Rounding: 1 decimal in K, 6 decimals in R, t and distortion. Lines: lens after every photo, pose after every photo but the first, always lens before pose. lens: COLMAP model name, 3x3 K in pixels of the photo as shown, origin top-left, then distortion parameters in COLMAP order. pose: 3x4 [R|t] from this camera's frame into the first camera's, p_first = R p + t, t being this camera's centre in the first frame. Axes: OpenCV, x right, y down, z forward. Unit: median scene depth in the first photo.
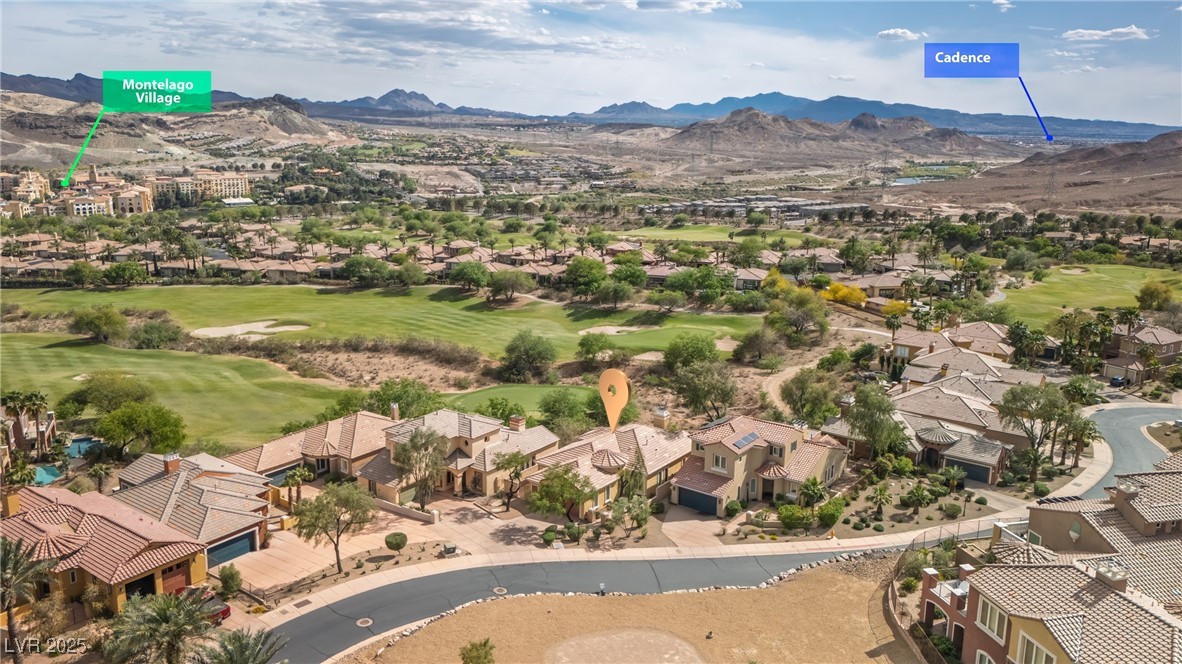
lens RADIAL K [[873.6, 0, 593.1], [0, 873.6, 327.5], [0, 0, 1]] dist [0.083371, -0.081941]
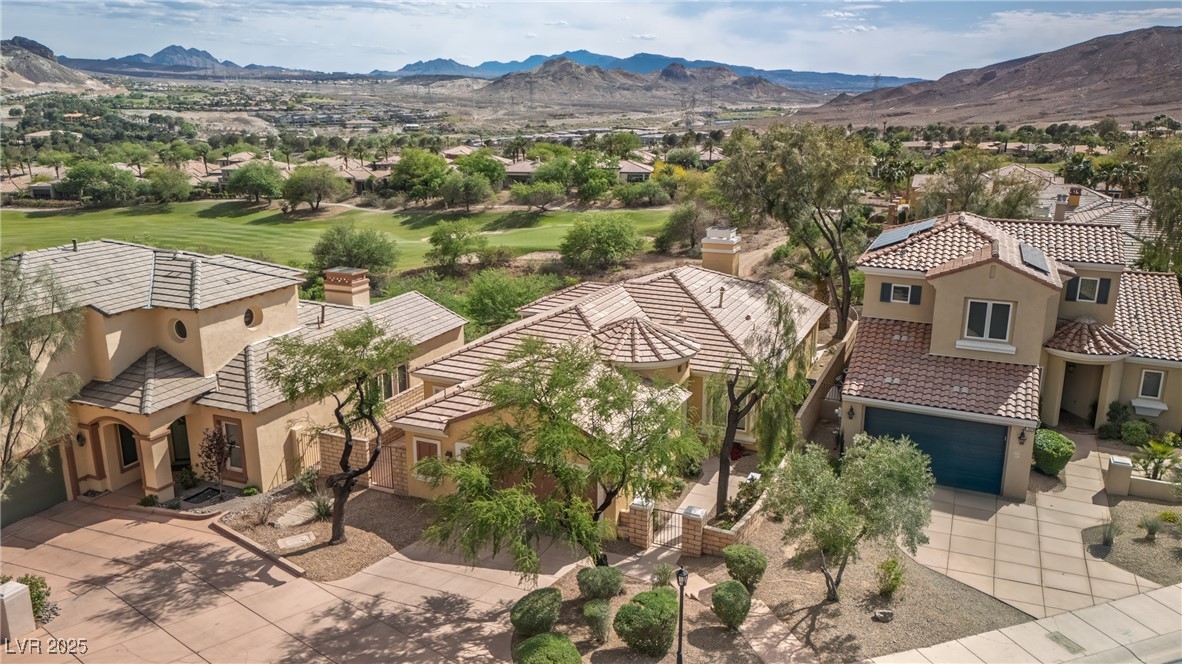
lens RADIAL K [[873.3, 0, 594.5], [0, 873.3, 325.7], [0, 0, 1]] dist [0.083104, -0.080094]
pose [[0.977564, -0.065953, 0.200046, -0.007370], [0.057819, 0.997256, 0.046240, 0.014116], [-0.202547, -0.033636, 0.978695, 0.075552]]
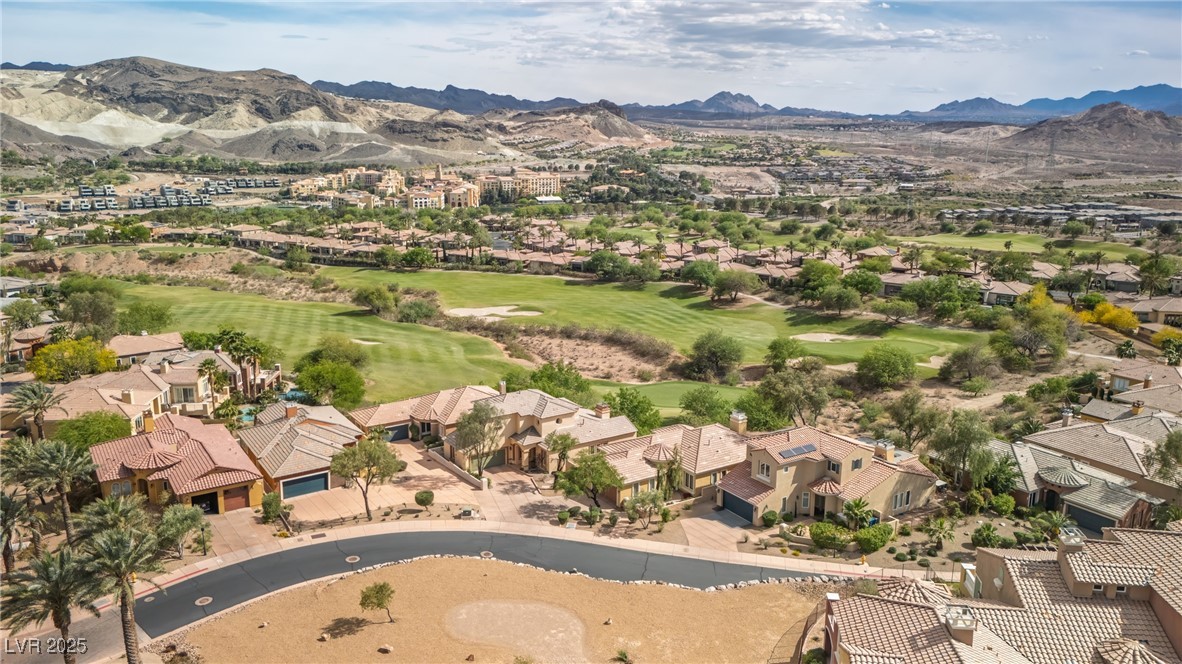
lens RADIAL K [[873.6, 0, 593.1], [0, 873.6, 327.5], [0, 0, 1]] dist [0.083371, -0.081941]
pose [[0.937445, 0.072731, -0.340451, 0.030798], [-0.073288, 0.997247, 0.011240, -0.000026], [0.340331, 0.014414, 0.940195, 0.002272]]
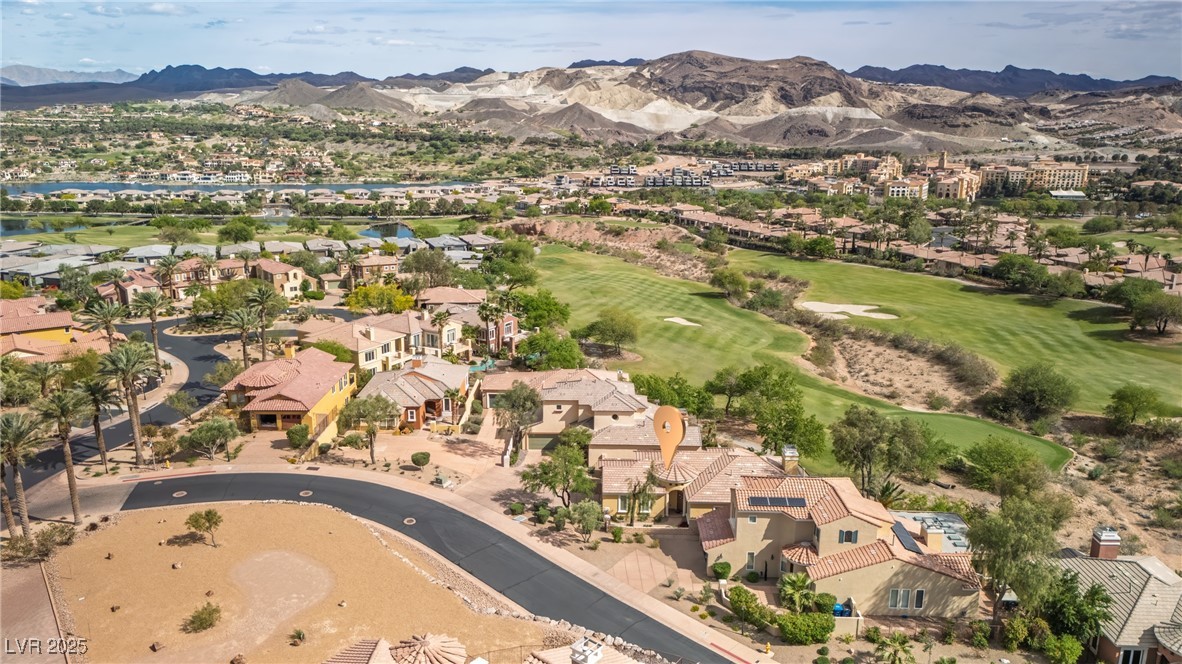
lens RADIAL K [[873.6, 0, 593.1], [0, 873.6, 327.5], [0, 0, 1]] dist [0.083371, -0.081941]
pose [[0.587764, 0.190118, -0.786377, 0.073254], [-0.181294, 0.978229, 0.100995, -0.008232], [0.788458, 0.083204, 0.609435, 0.040833]]
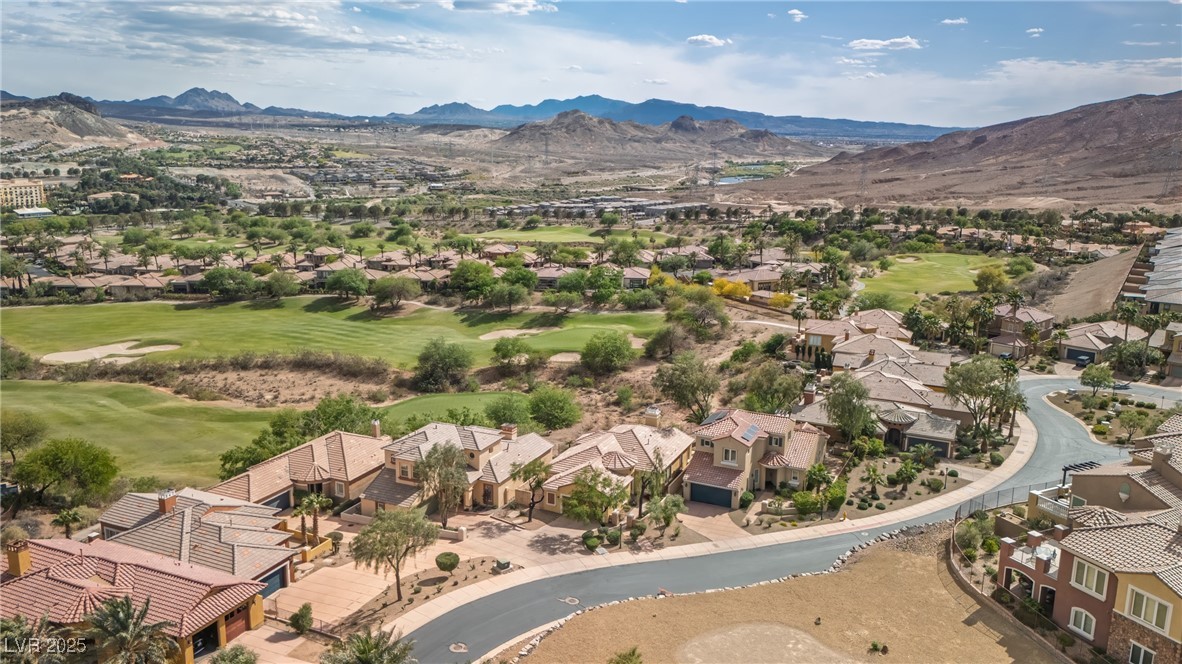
lens RADIAL K [[873.6, 0, 593.1], [0, 873.6, 327.5], [0, 0, 1]] dist [0.083371, -0.081941]
pose [[0.980653, -0.046563, 0.190135, -0.021633], [0.046867, 0.998897, 0.002899, -0.000743], [-0.190060, 0.006068, 0.981754, 0.002229]]
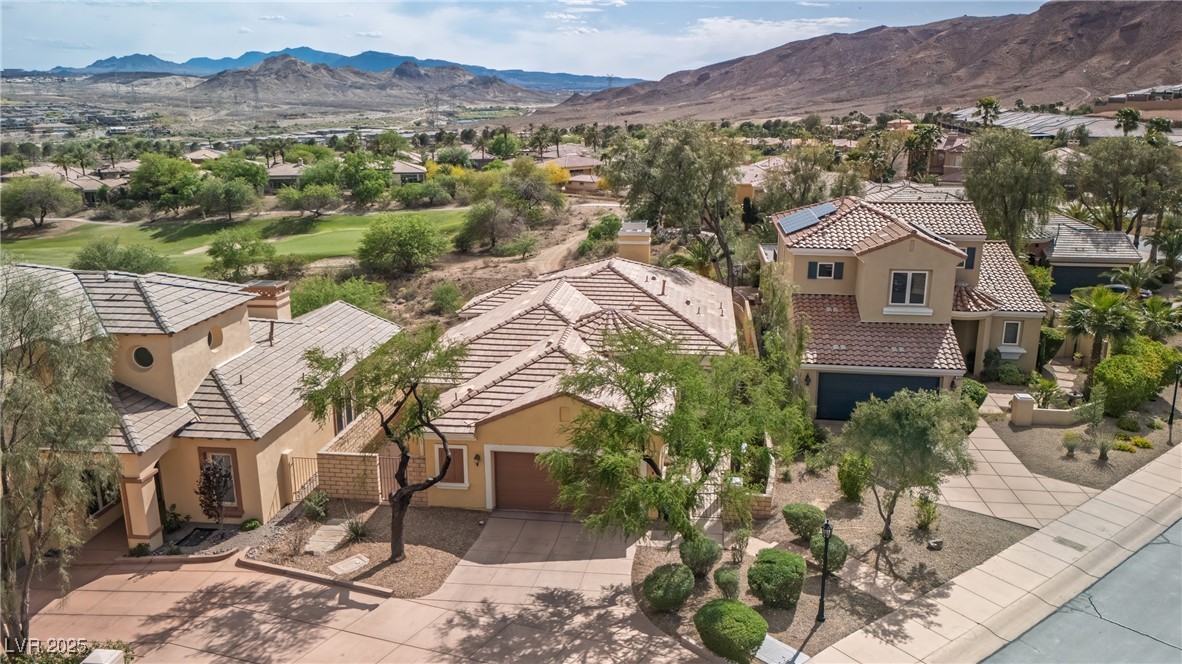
lens RADIAL K [[873.6, 0, 593.1], [0, 873.6, 327.5], [0, 0, 1]] dist [0.083371, -0.081941]
pose [[0.876977, -0.141697, 0.459165, -0.016698], [0.121259, 0.989868, 0.073873, 0.013484], [-0.464980, -0.009107, 0.885274, 0.077886]]
